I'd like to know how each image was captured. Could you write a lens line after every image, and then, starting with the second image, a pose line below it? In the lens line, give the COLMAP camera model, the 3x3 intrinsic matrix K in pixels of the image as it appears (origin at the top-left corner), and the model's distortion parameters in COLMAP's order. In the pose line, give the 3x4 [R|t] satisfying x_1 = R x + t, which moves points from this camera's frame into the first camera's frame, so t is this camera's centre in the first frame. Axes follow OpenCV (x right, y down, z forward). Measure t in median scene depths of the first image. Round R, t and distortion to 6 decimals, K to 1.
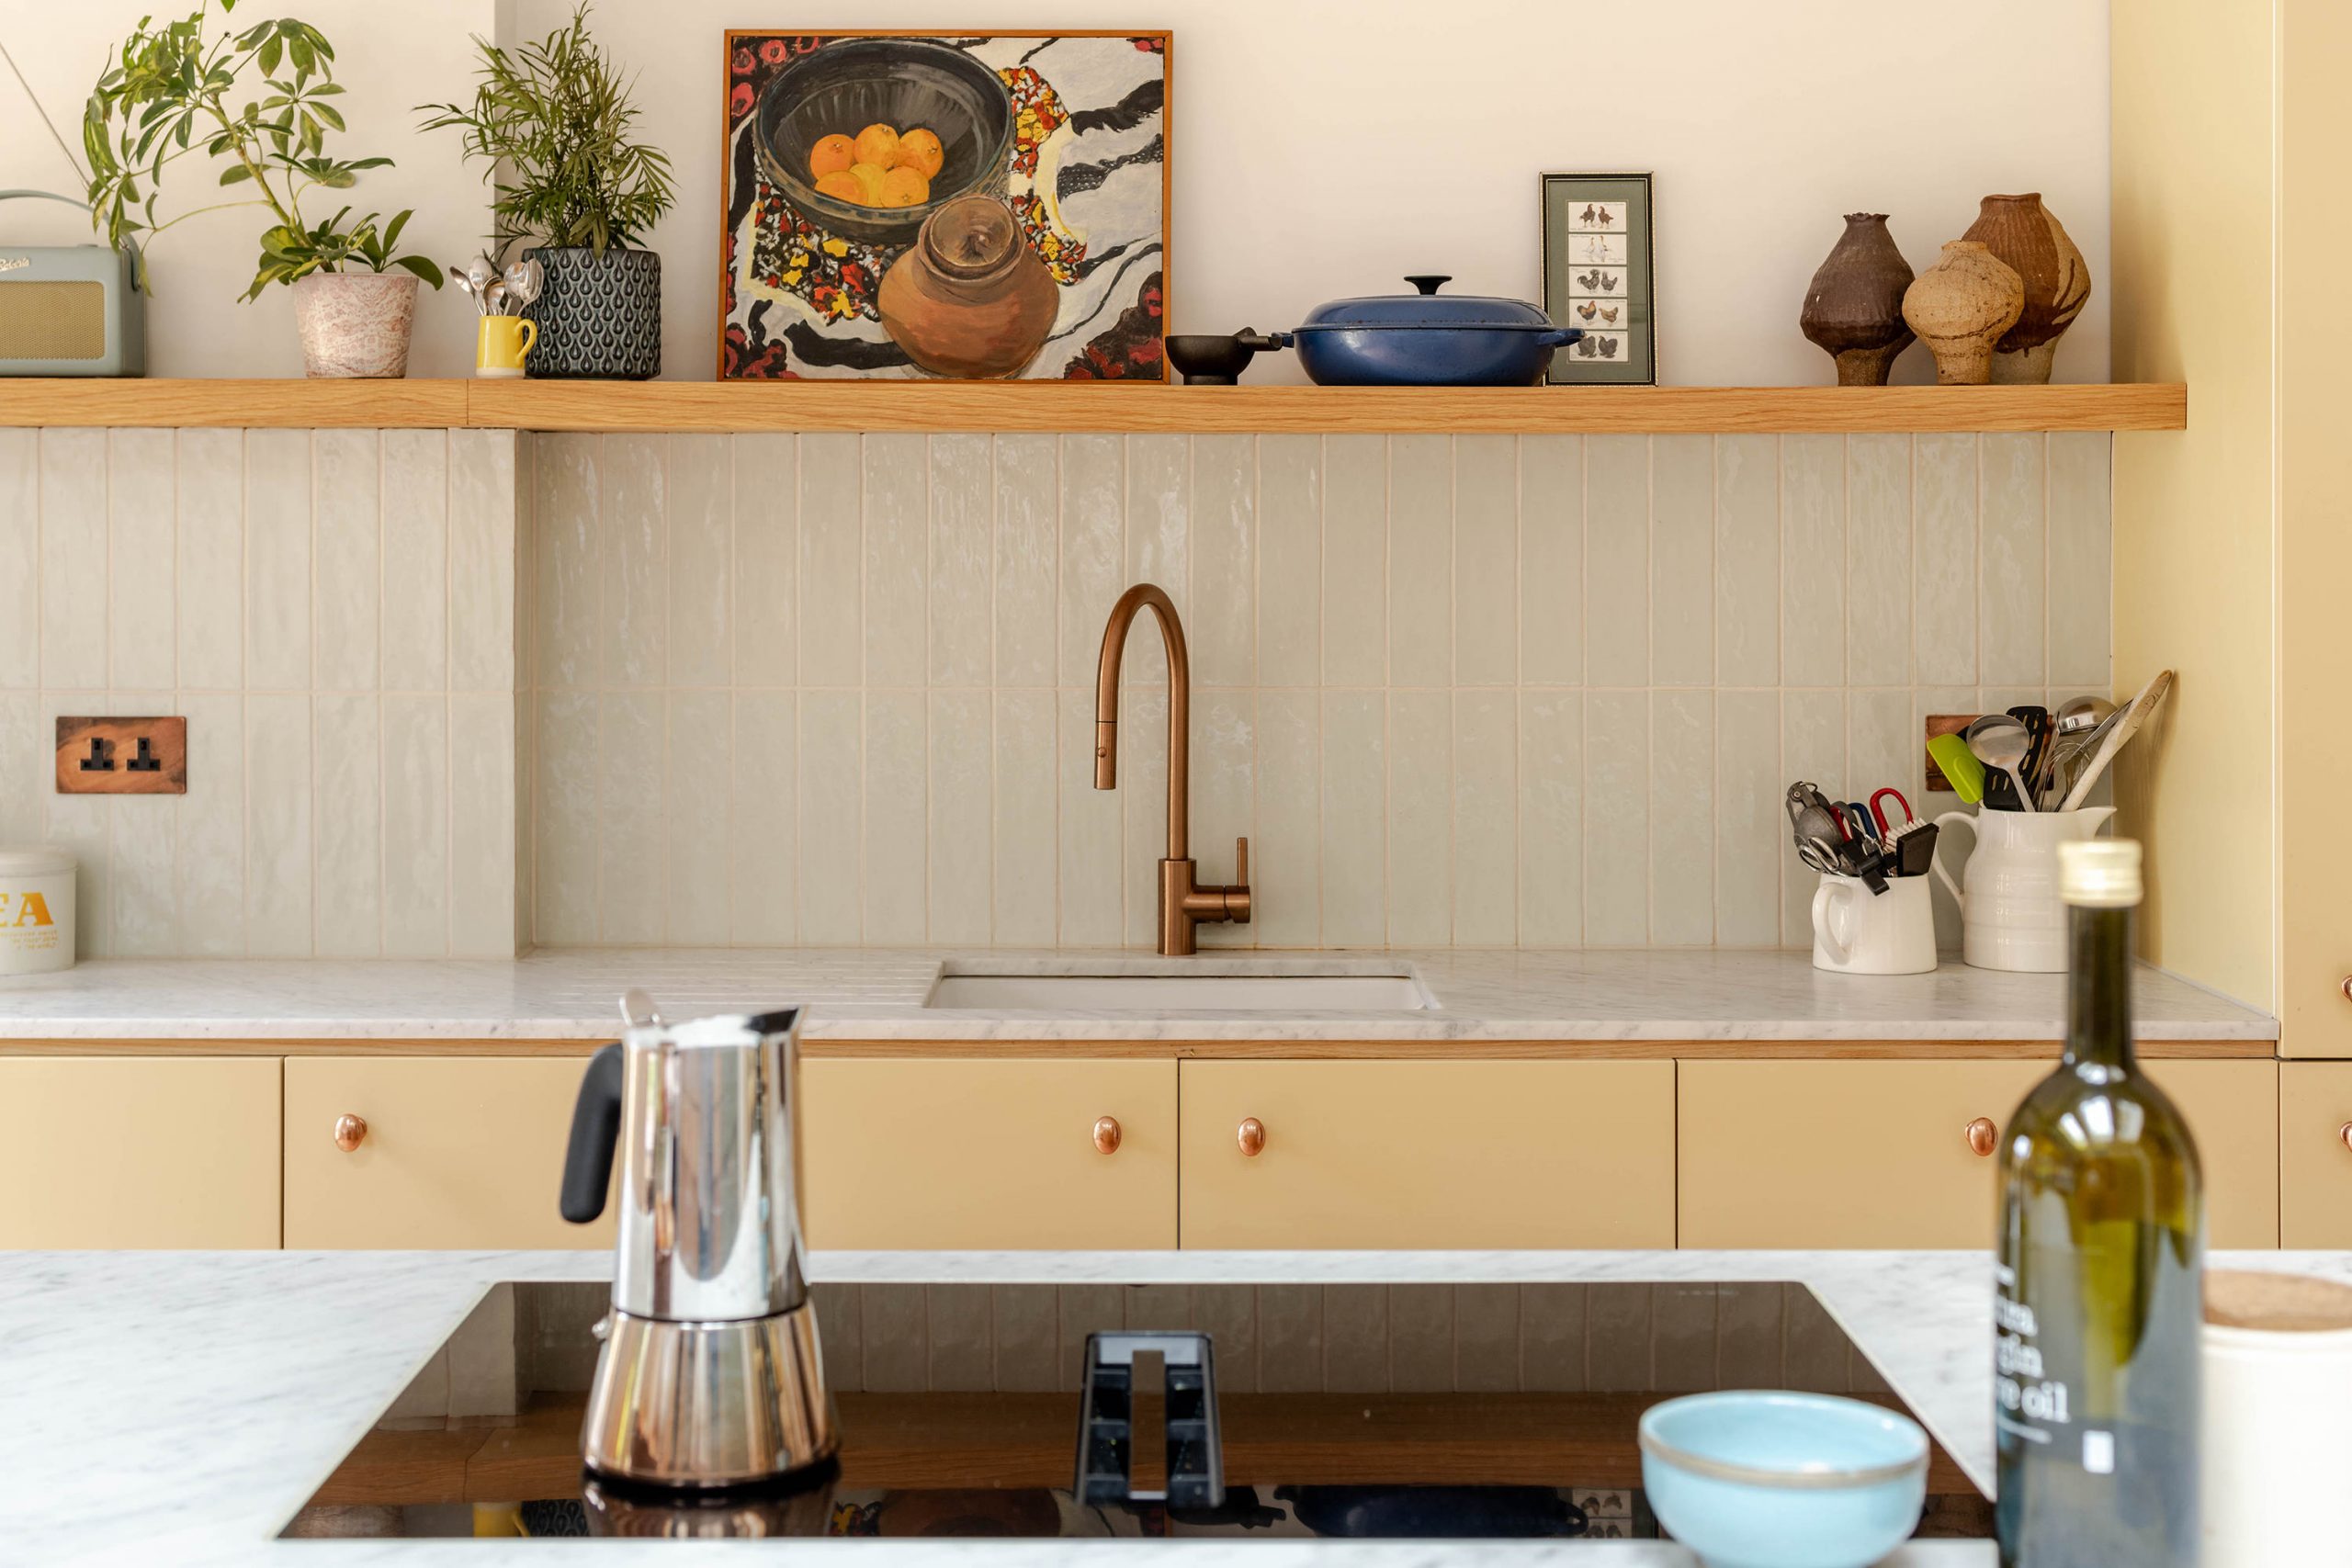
lens RADIAL K [[3238.2, 0, 1174.6], [0, 3238.2, 599.3], [0, 0, 1]] dist [0.048123, -0.023039]
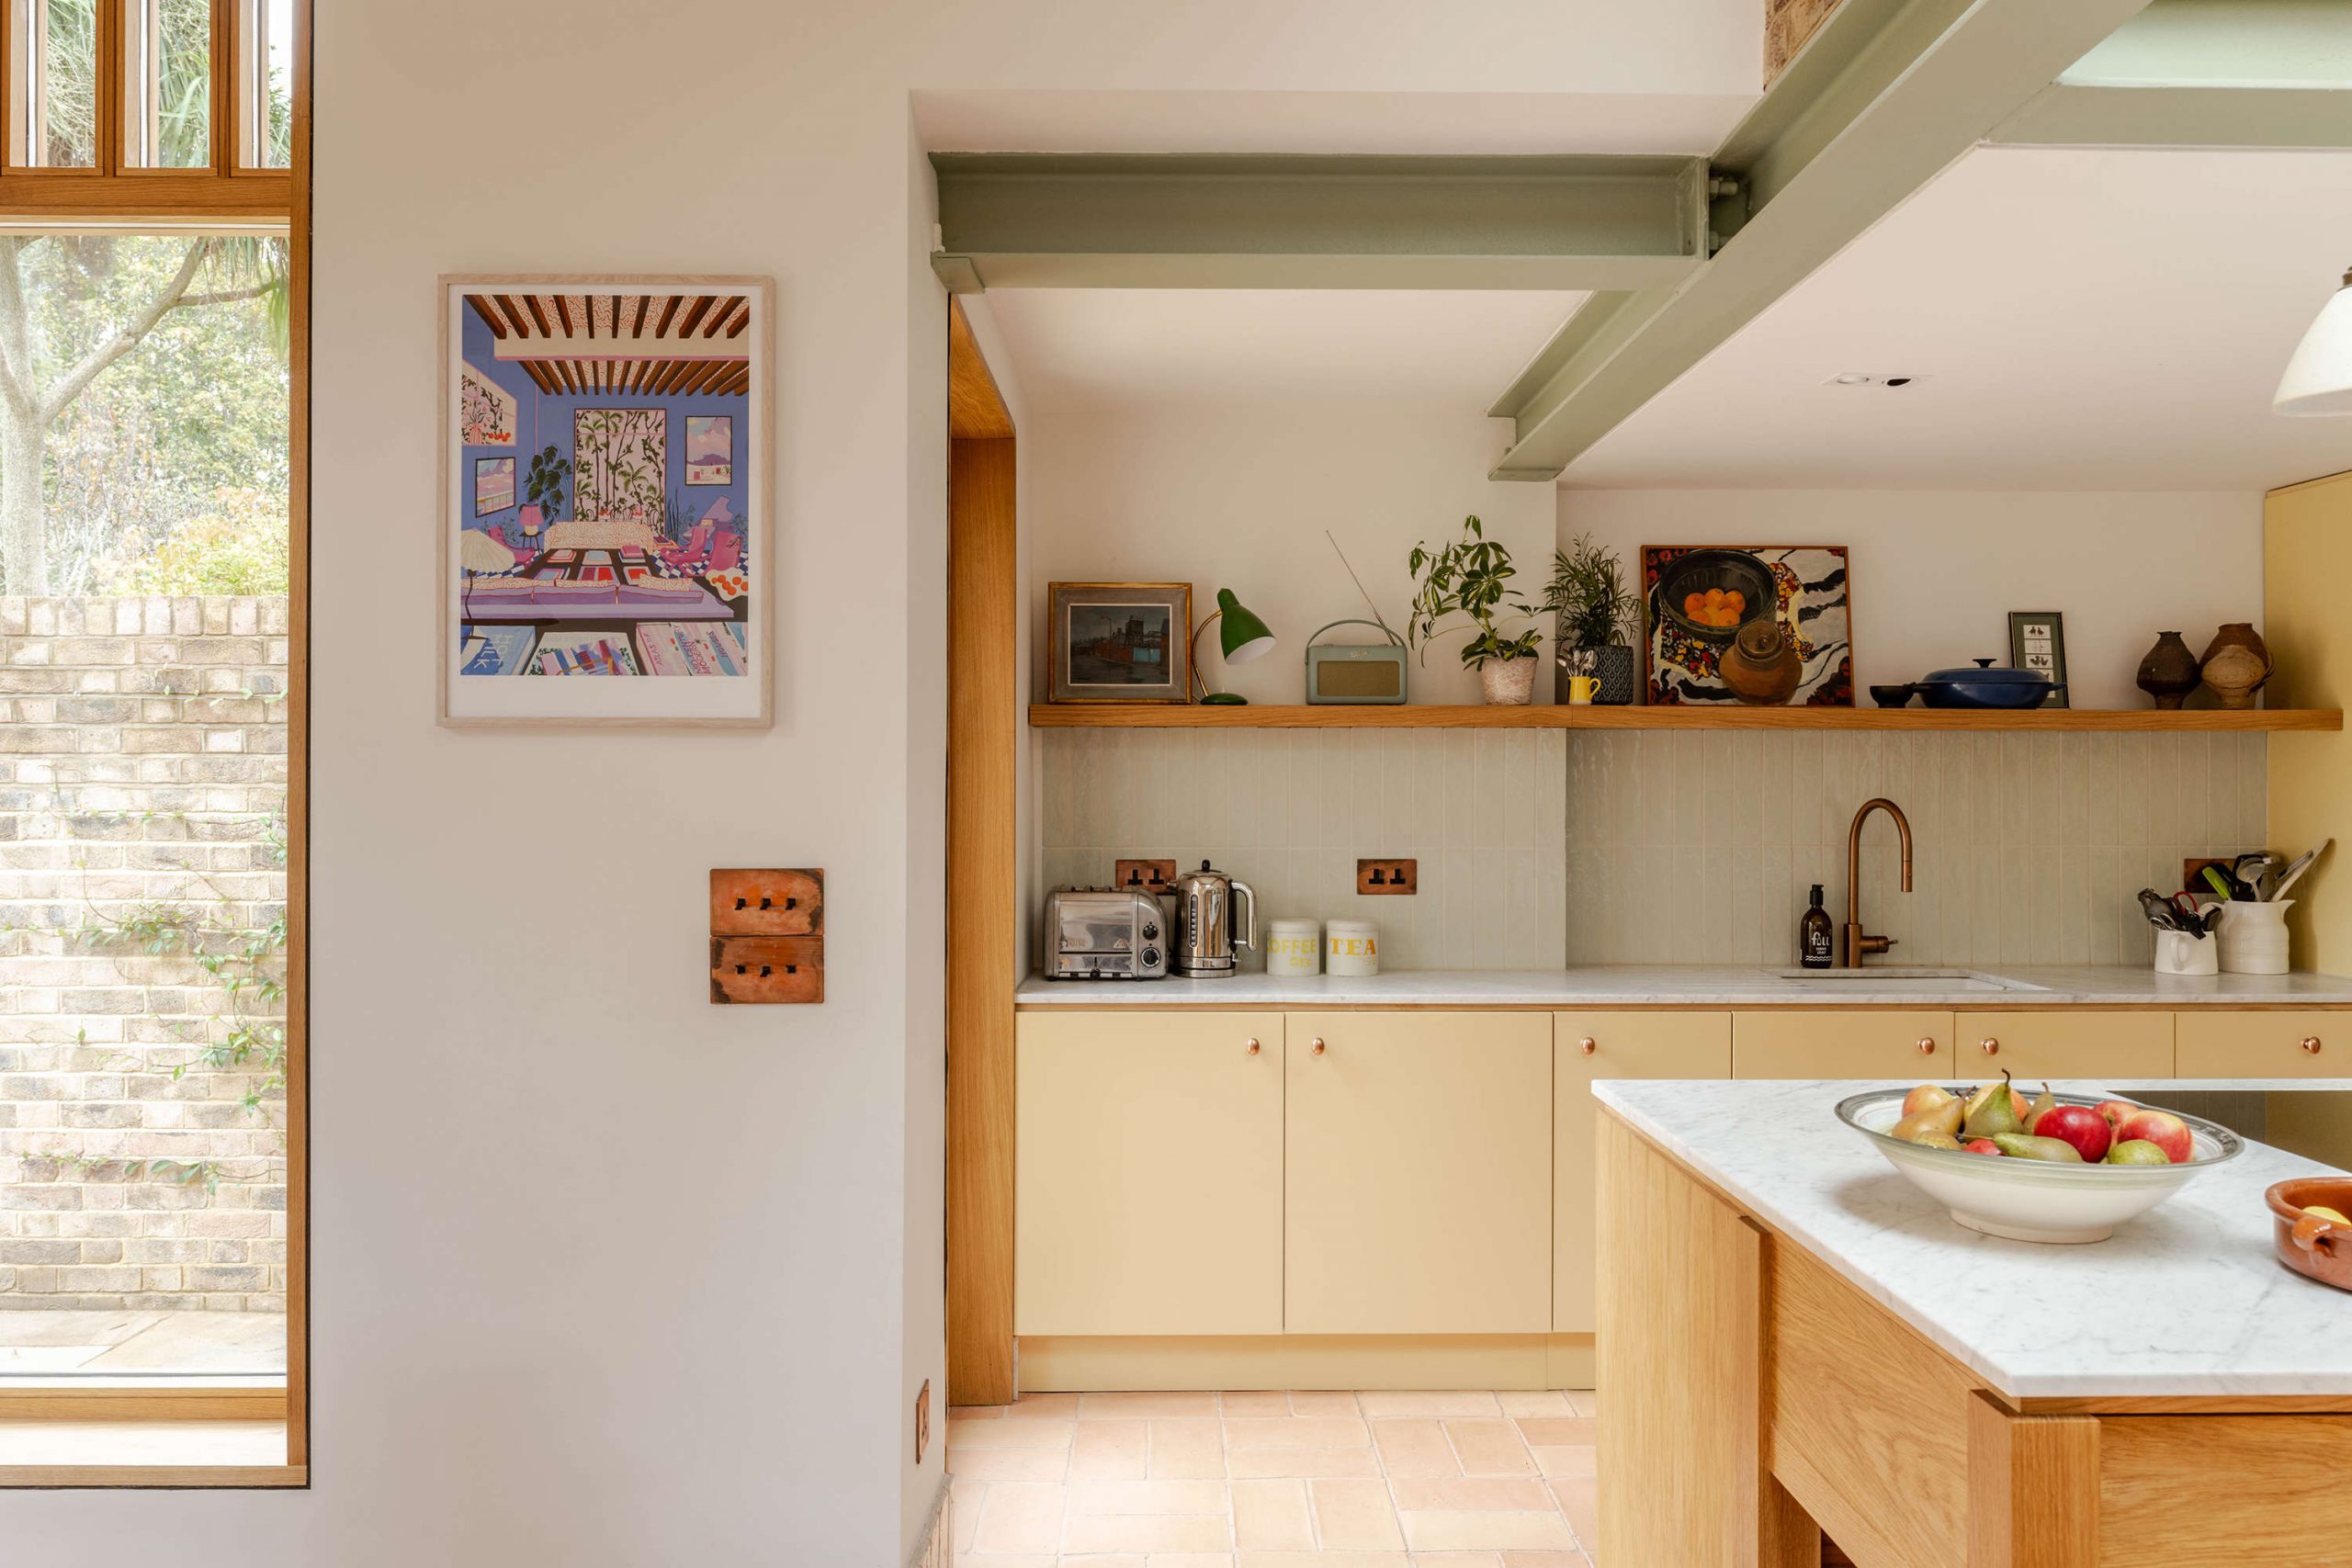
lens RADIAL K [[1665.5, 0, 1176.0], [0, 1665.5, 784.0], [0, 0, 1]] dist [0.000012, -0.003968]
pose [[0.999591, 0.000460, 0.028608, -0.489634], [-0.000073, 0.999909, -0.013506, 0.000664], [-0.028611, 0.013498, 0.999499, -0.112163]]
